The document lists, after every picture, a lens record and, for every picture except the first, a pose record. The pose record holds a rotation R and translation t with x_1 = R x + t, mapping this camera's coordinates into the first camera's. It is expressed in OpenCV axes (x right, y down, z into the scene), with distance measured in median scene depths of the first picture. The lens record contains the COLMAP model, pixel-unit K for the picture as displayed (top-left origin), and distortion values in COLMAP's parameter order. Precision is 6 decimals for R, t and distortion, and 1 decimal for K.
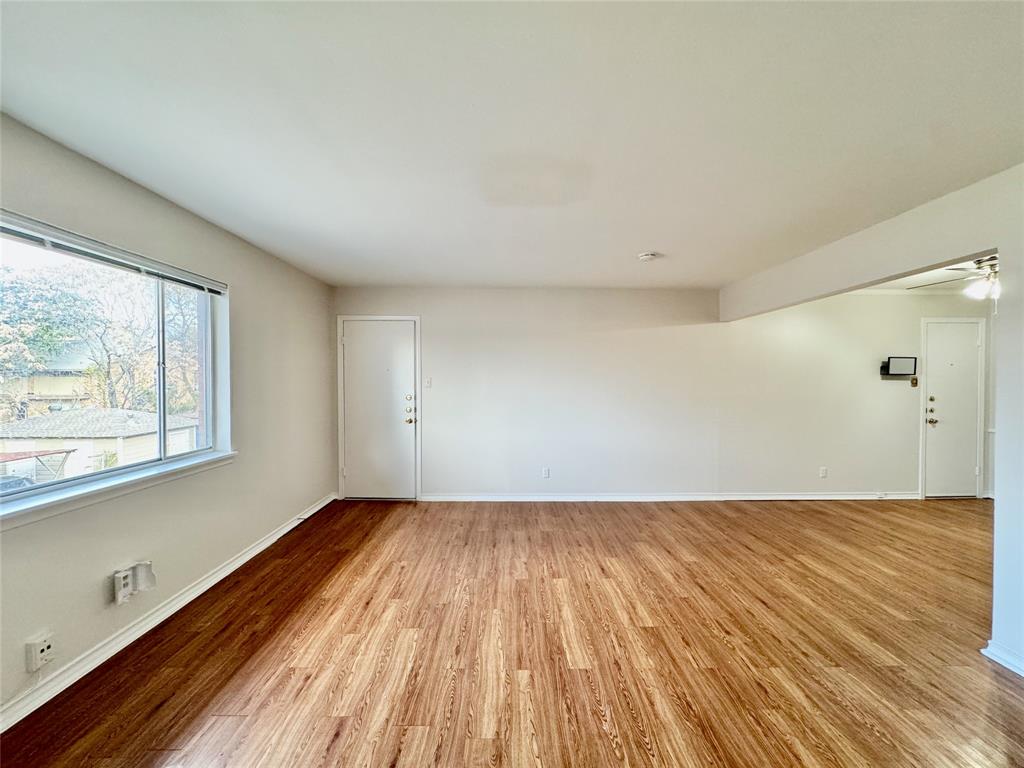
lens RADIAL K [[410.1, 0, 512.2], [0, 410.1, 384.9], [0, 0, 1]] dist [-0.003324, 0.000528]
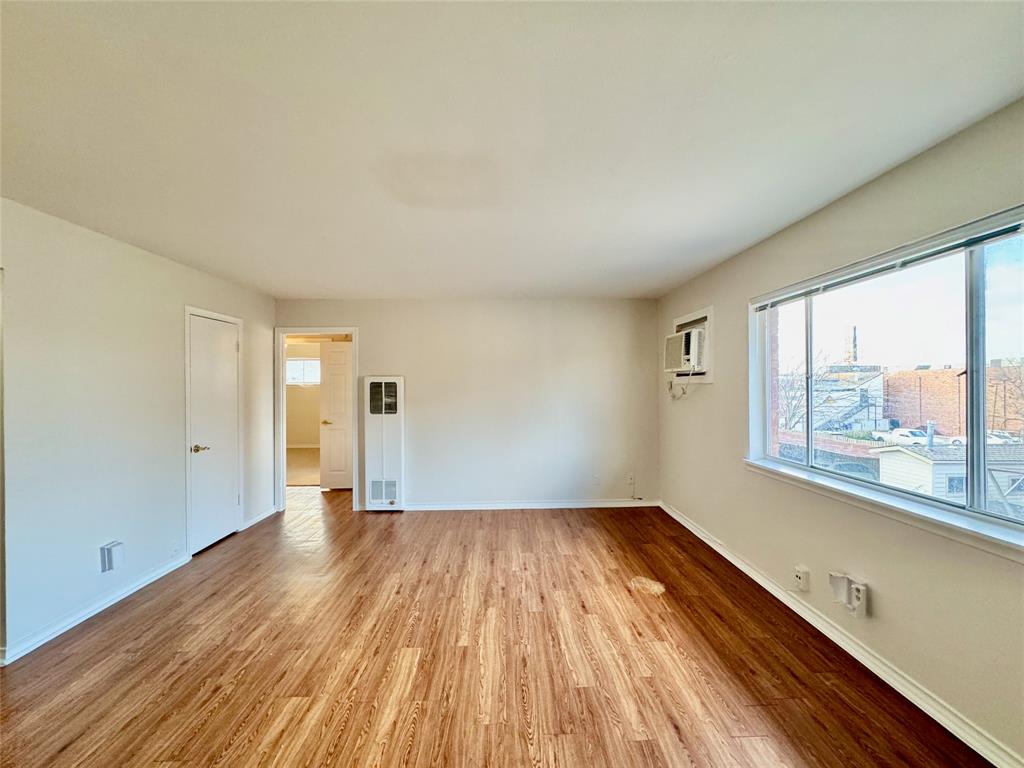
lens RADIAL K [[410.1, 0, 512.2], [0, 410.1, 384.9], [0, 0, 1]] dist [-0.003324, 0.000528]
pose [[-0.999883, 0.003635, -0.014865, -0.083177], [0.003445, 0.999912, 0.012806, -0.042635], [0.014910, 0.012754, -0.999808, 1.840328]]
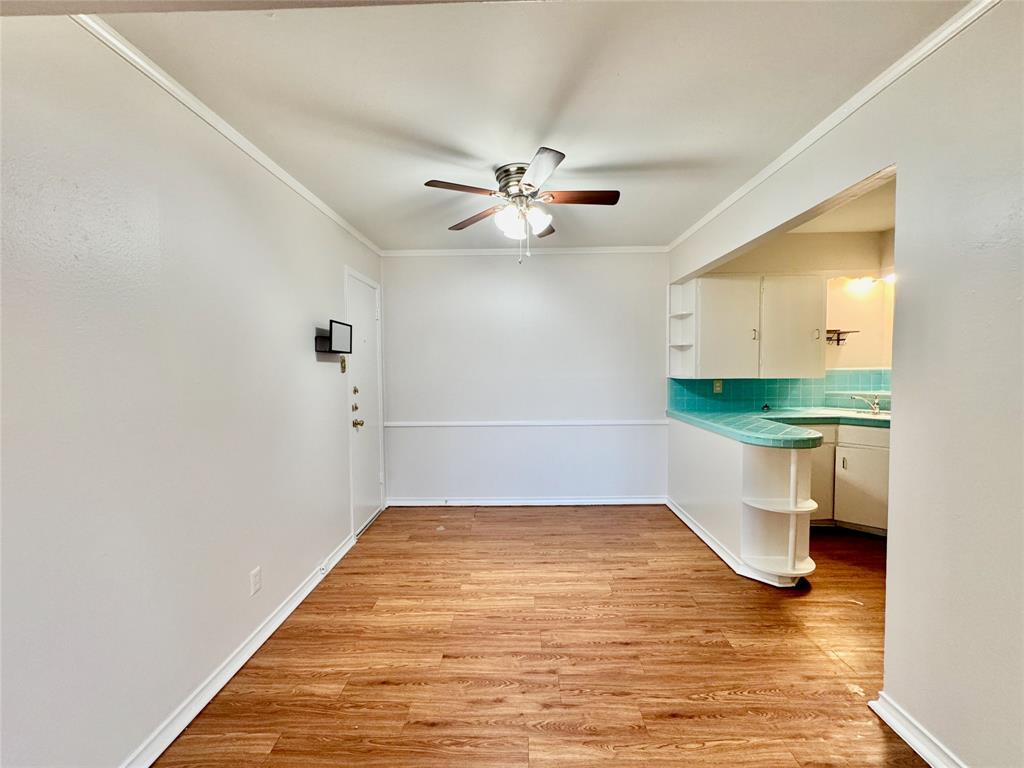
lens RADIAL K [[410.1, 0, 512.2], [0, 410.1, 384.9], [0, 0, 1]] dist [-0.003324, 0.000528]
pose [[0.028150, -0.048192, 0.998441, 0.743901], [0.023161, 0.998600, 0.047547, -0.001263], [-0.999335, 0.021786, 0.029227, 1.496667]]
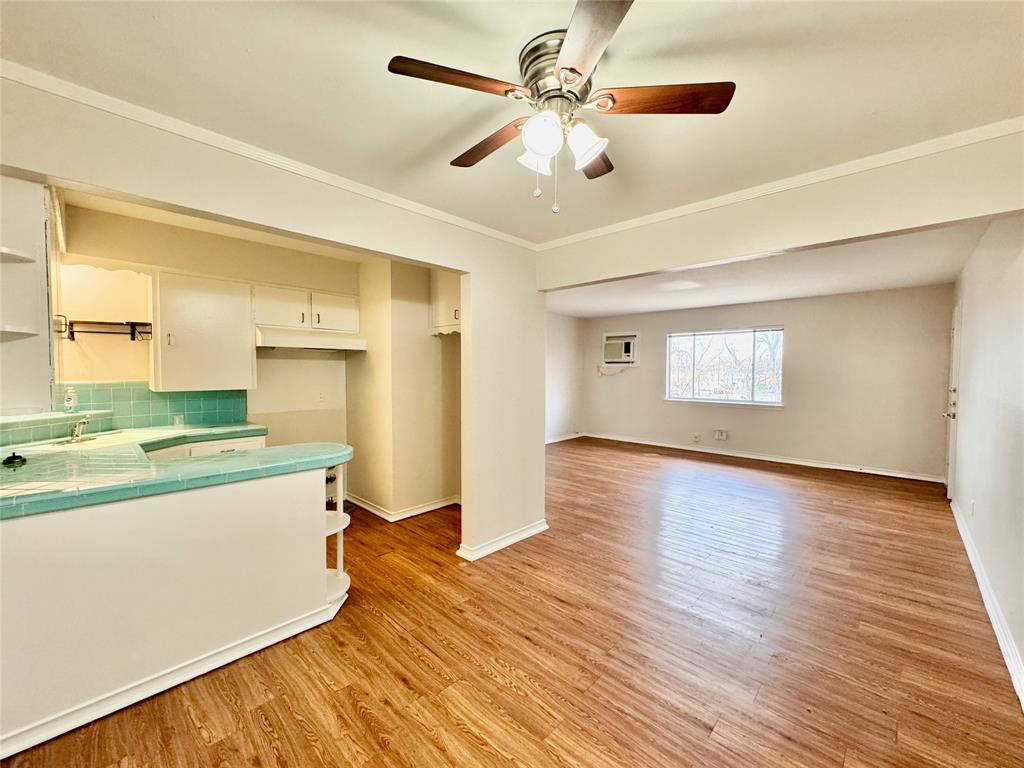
lens RADIAL K [[410.1, 0, 512.2], [0, 410.1, 384.9], [0, 0, 1]] dist [-0.003324, 0.000528]
pose [[-0.697912, 0.024155, -0.715776, 2.262214], [-0.013178, 0.998829, 0.046556, -0.023505], [0.716062, 0.041925, -0.696776, 1.888550]]
